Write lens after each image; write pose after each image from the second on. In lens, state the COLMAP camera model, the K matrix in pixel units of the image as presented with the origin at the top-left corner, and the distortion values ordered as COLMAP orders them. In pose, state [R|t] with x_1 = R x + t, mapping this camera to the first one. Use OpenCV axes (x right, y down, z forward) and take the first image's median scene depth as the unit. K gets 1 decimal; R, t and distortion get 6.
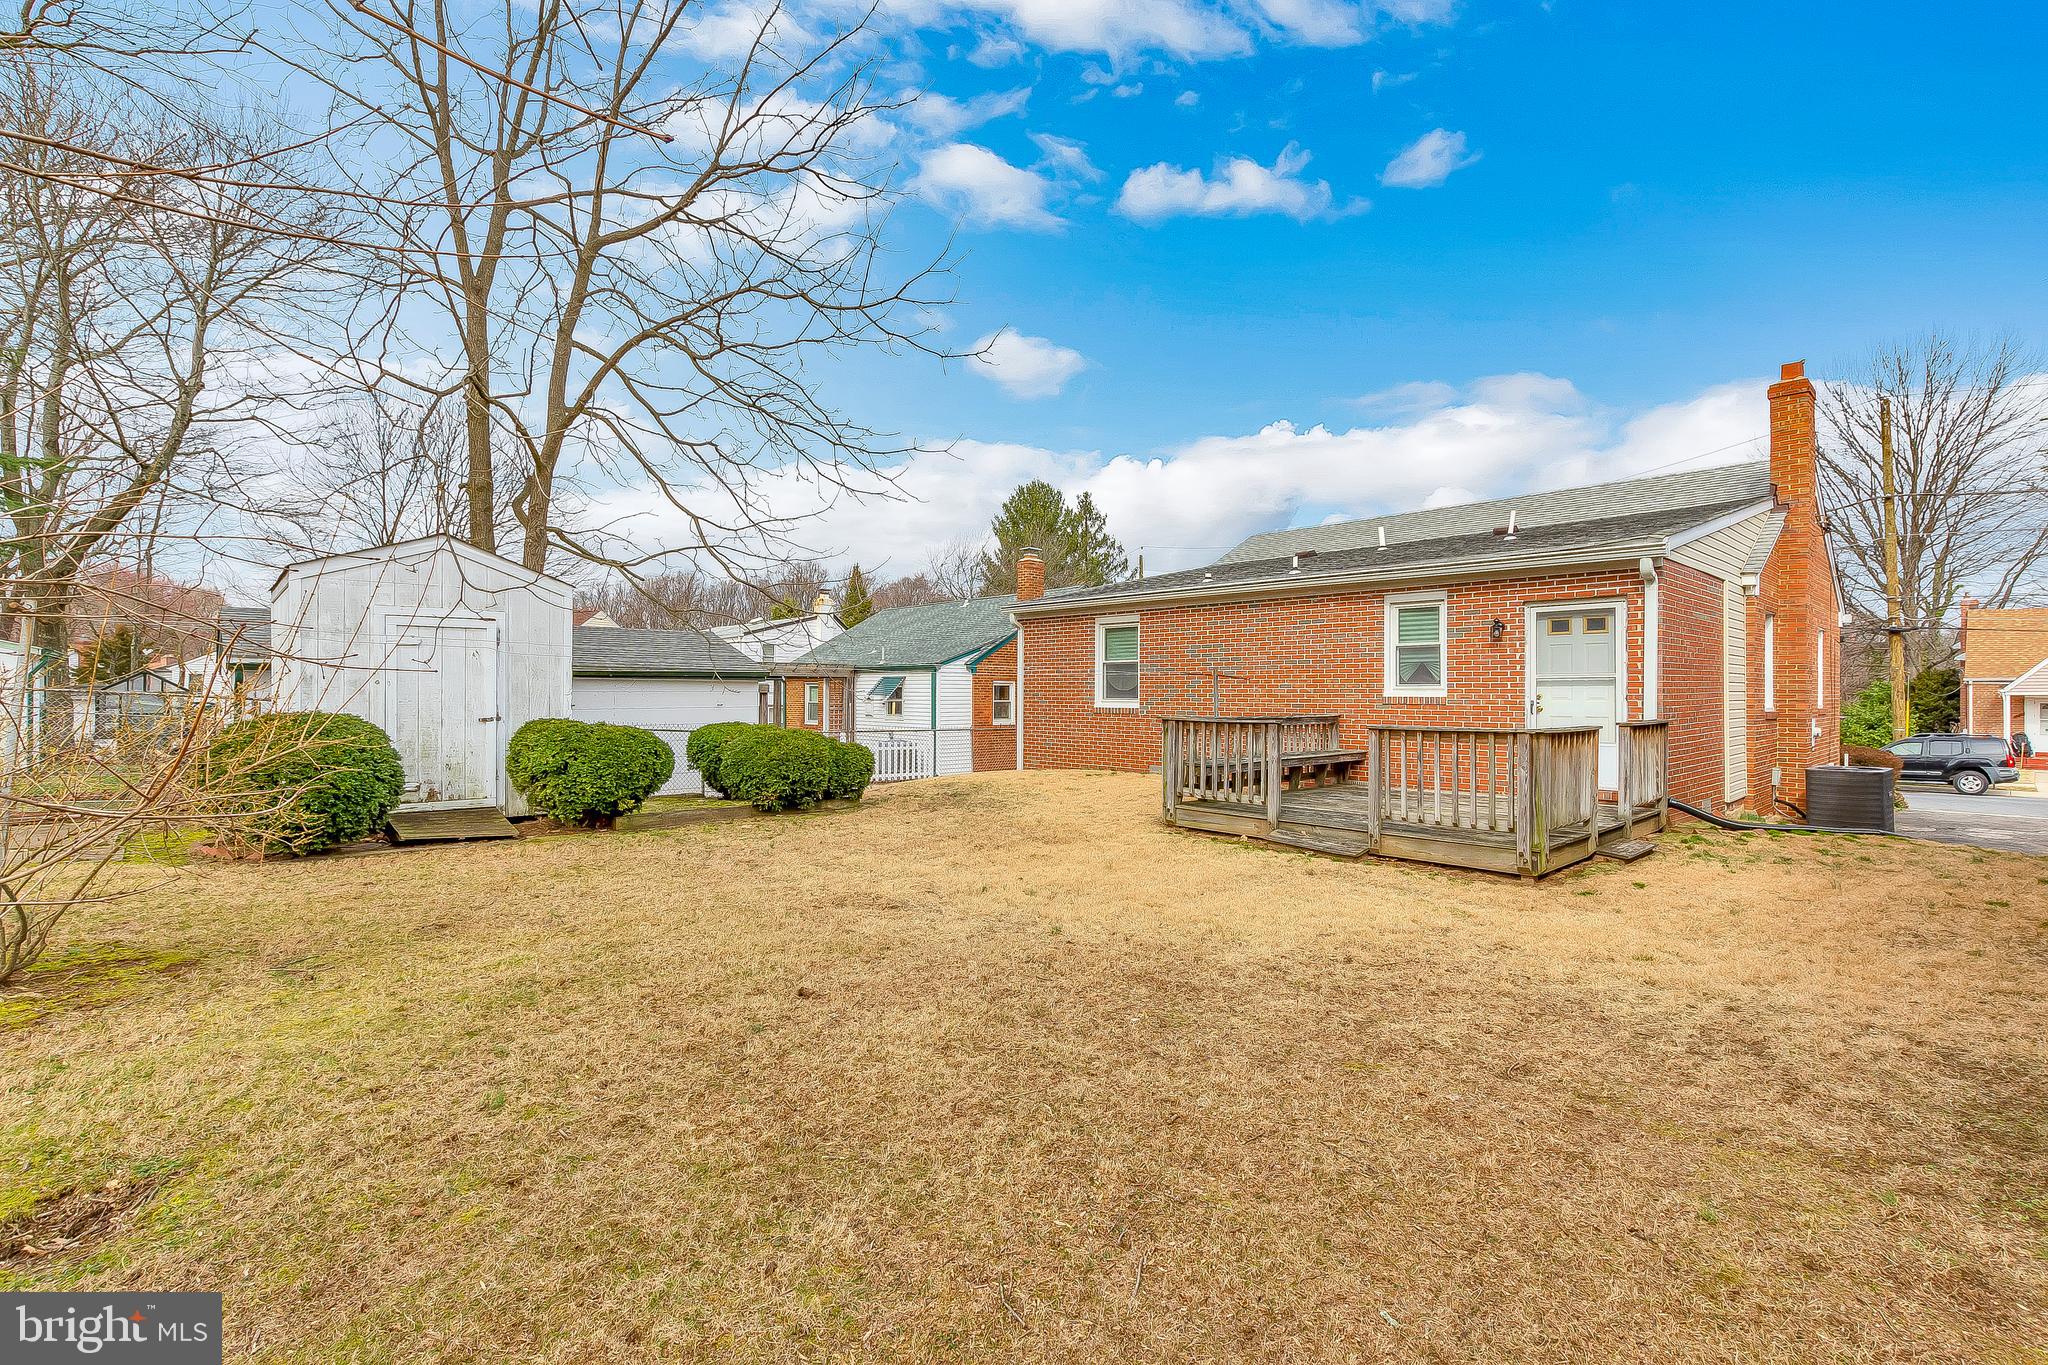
lens RADIAL K [[917.1, 0, 1020.9], [0, 917.1, 689.2], [0, 0, 1]] dist [0.001524, -0.000467]
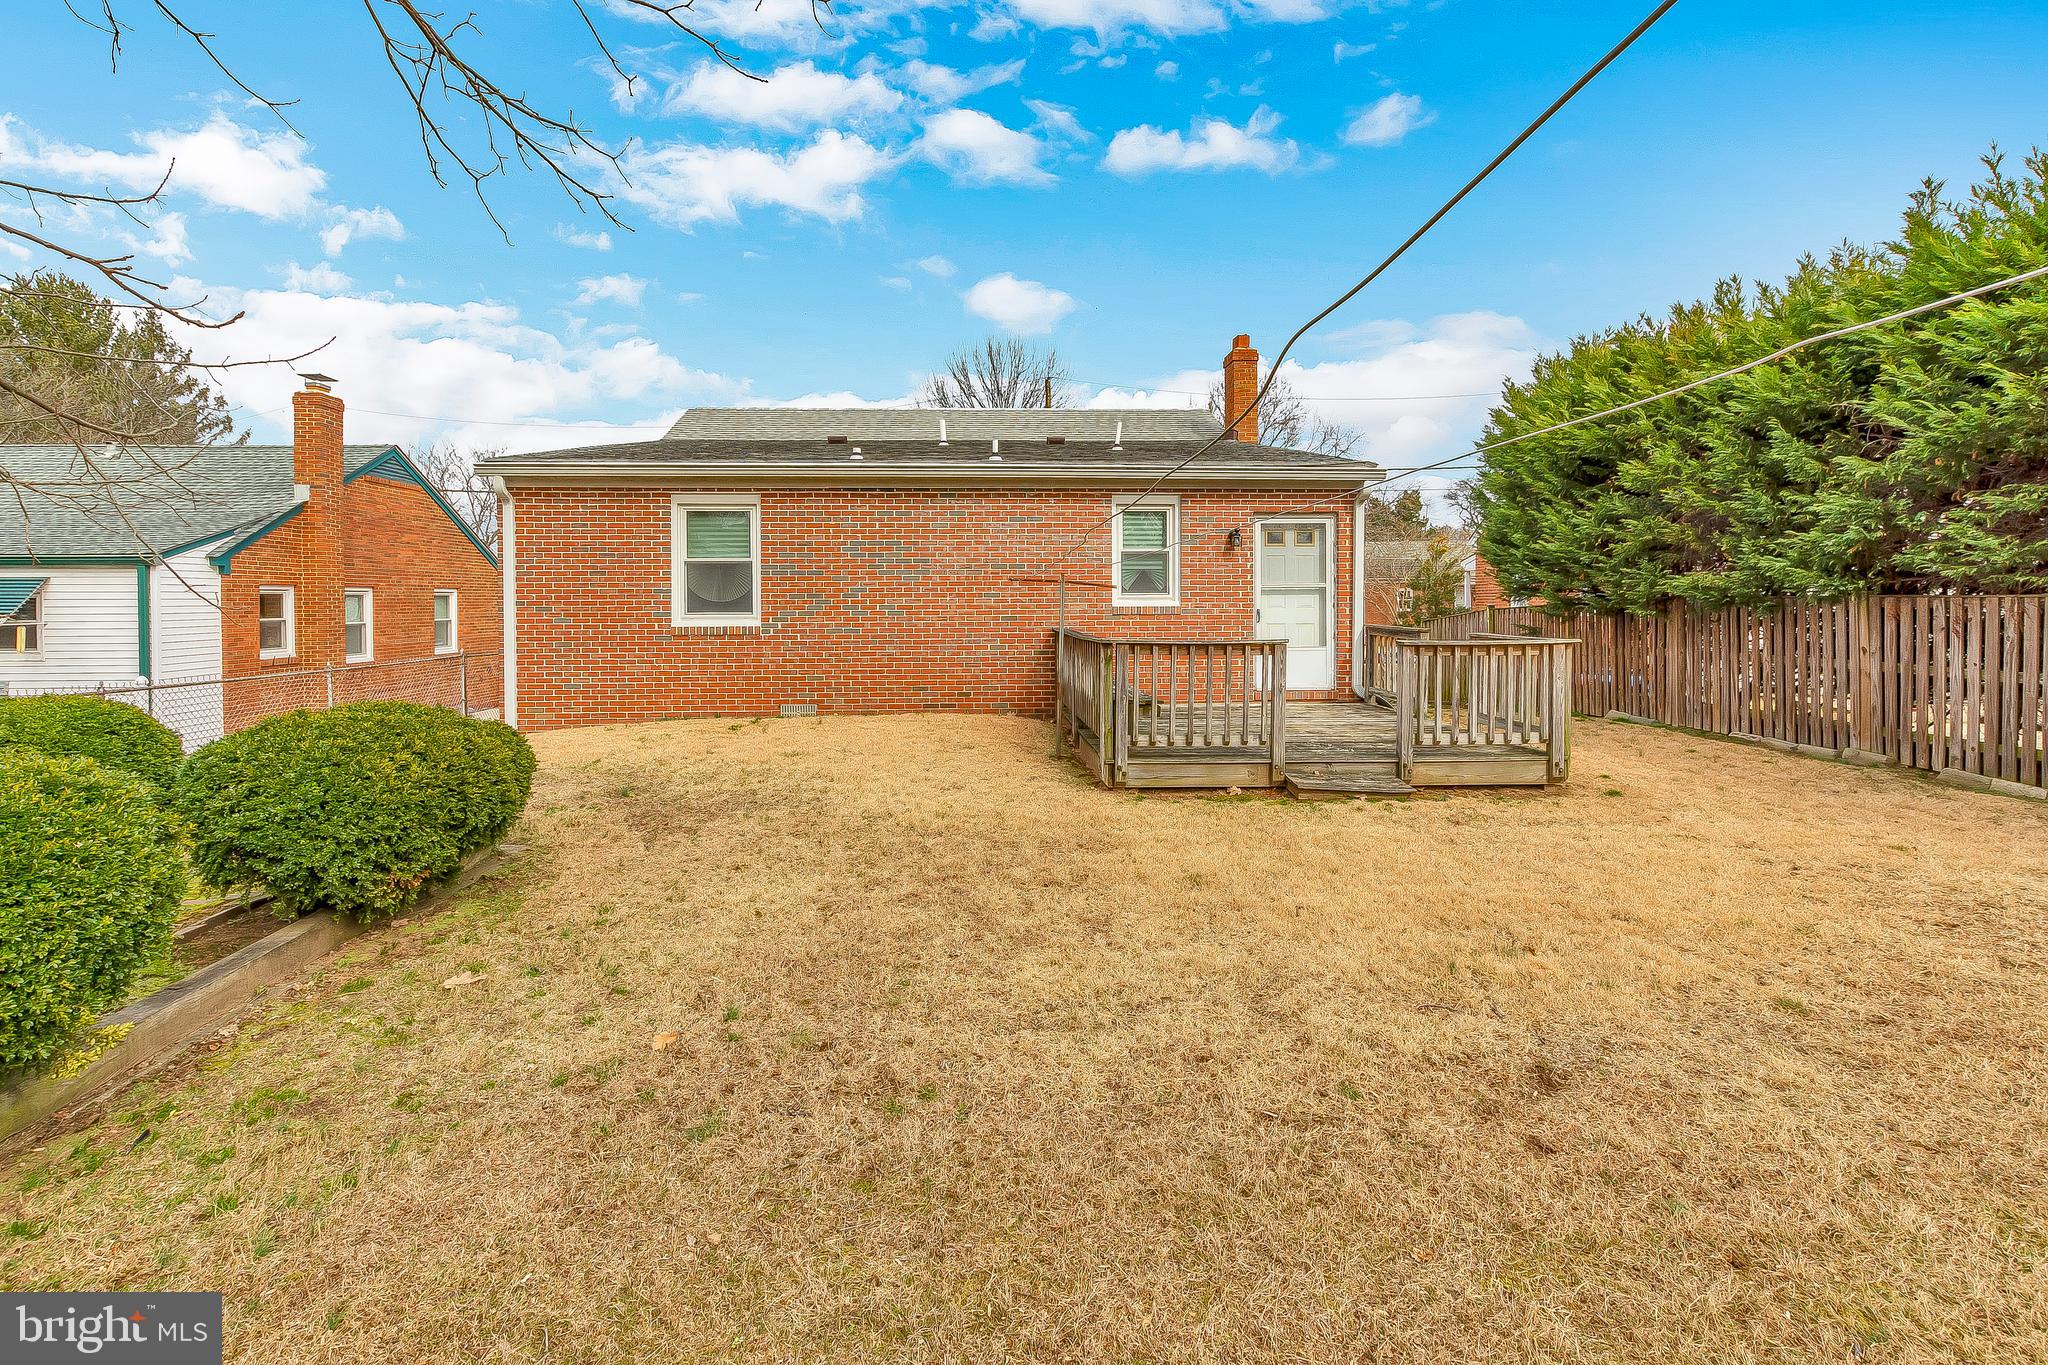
lens RADIAL K [[914.2, 0, 1022.2], [0, 914.2, 616.2], [0, 0, 1]] dist [-0.003194, -0.001224]
pose [[0.634608, -0.020556, 0.772561, -0.341488], [0.003215, 0.999708, 0.023959, -0.004373], [-0.772828, -0.012721, 0.634488, 0.466520]]
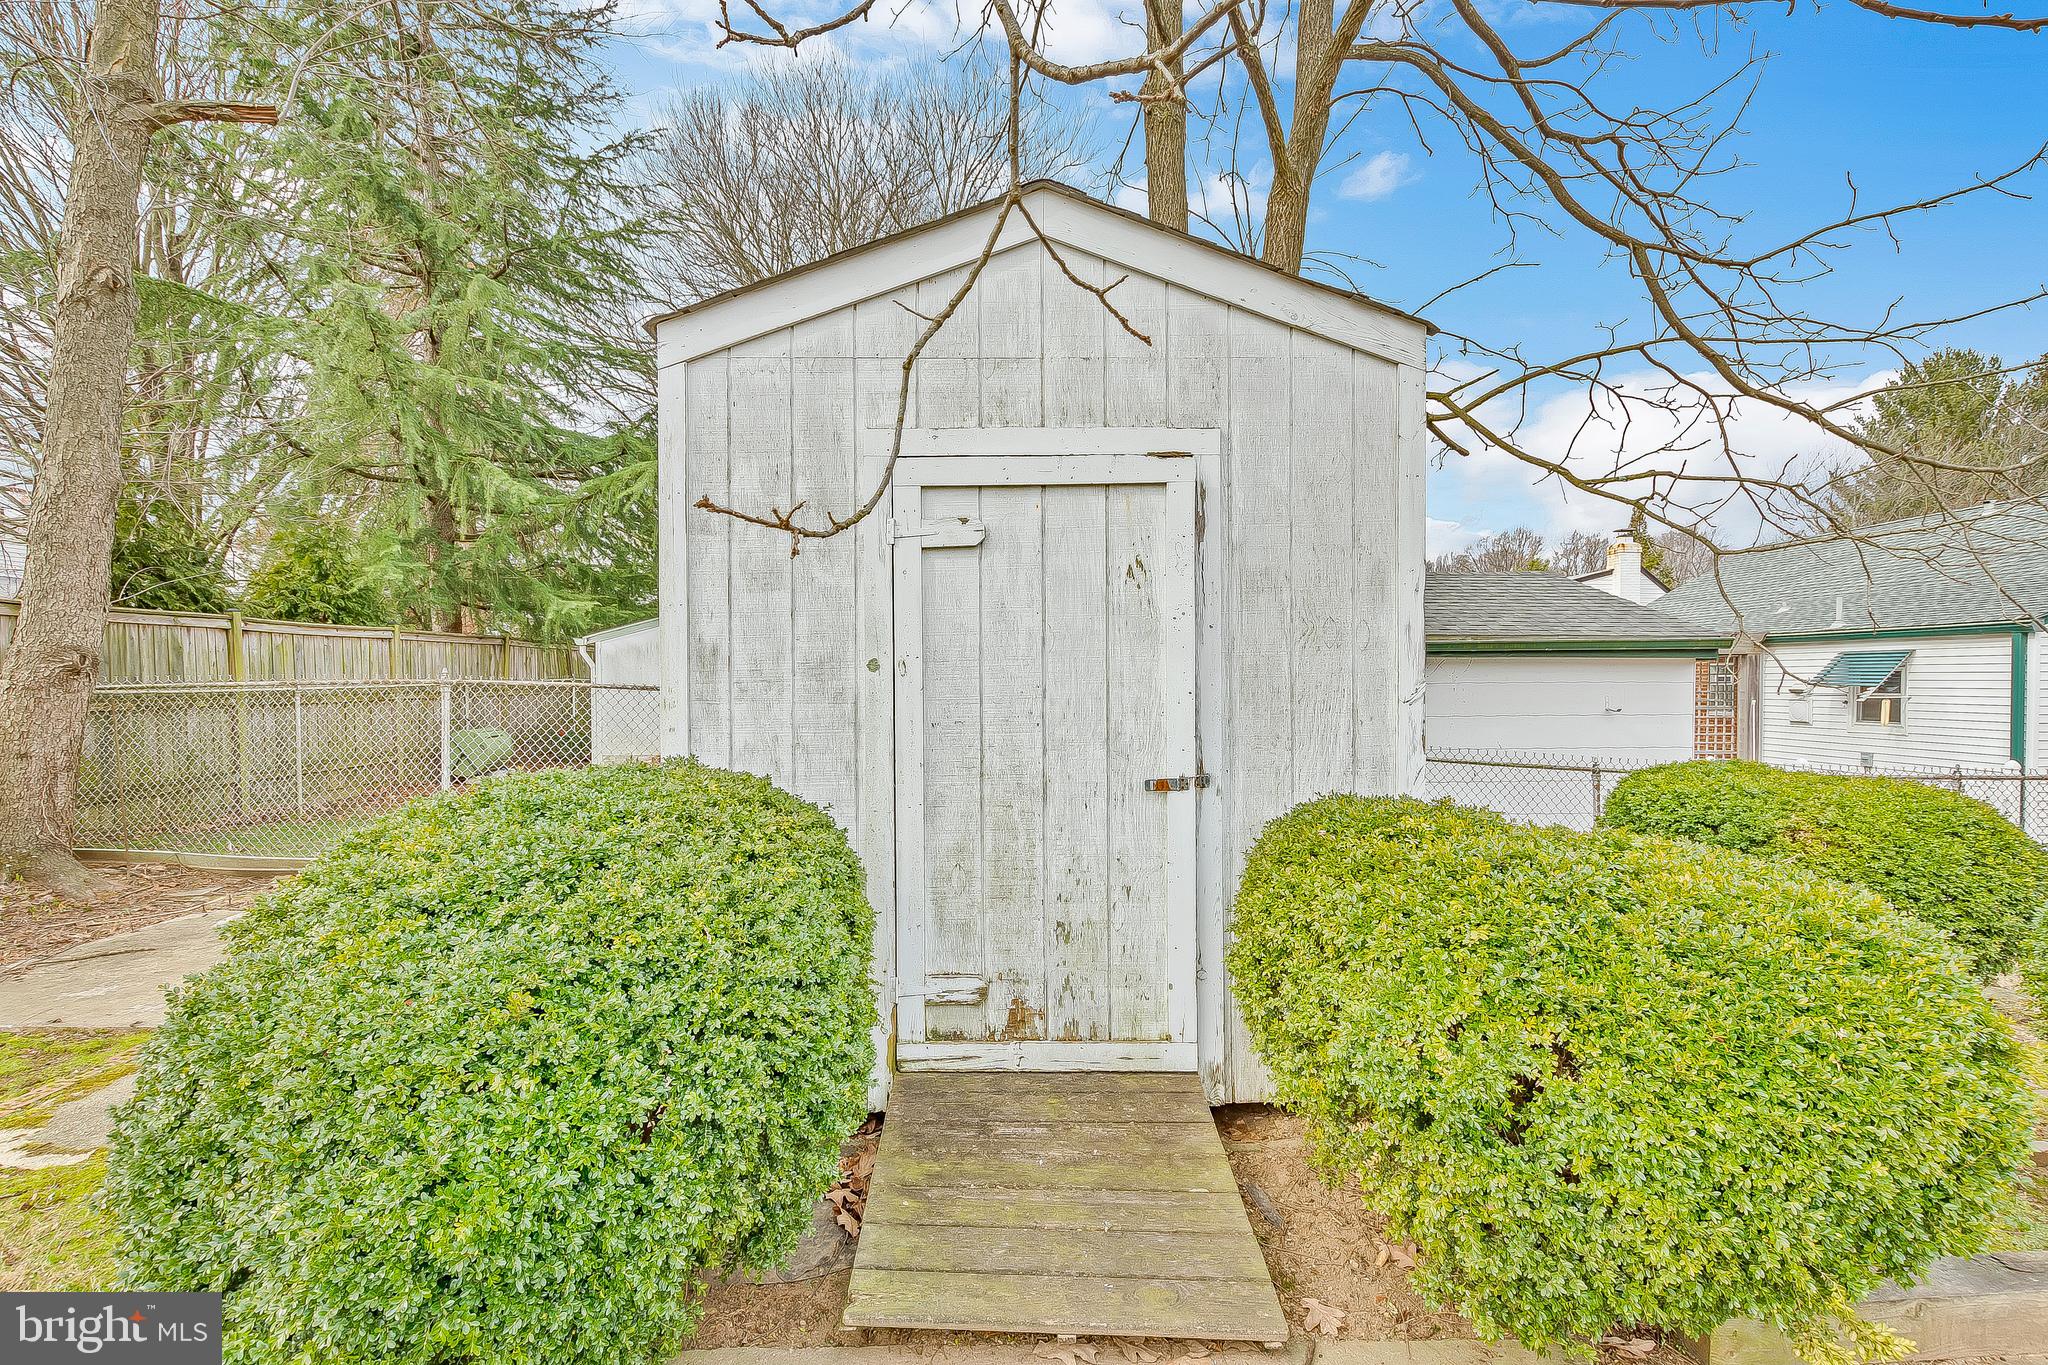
lens RADIAL K [[917.1, 0, 1020.9], [0, 917.1, 689.2], [0, 0, 1]] dist [0.001524, -0.000467]
pose [[0.754712, 0.003088, -0.656049, -0.323420], [0.006346, 0.999908, 0.012008, -0.002254], [0.656026, -0.013226, 0.754623, 0.569260]]
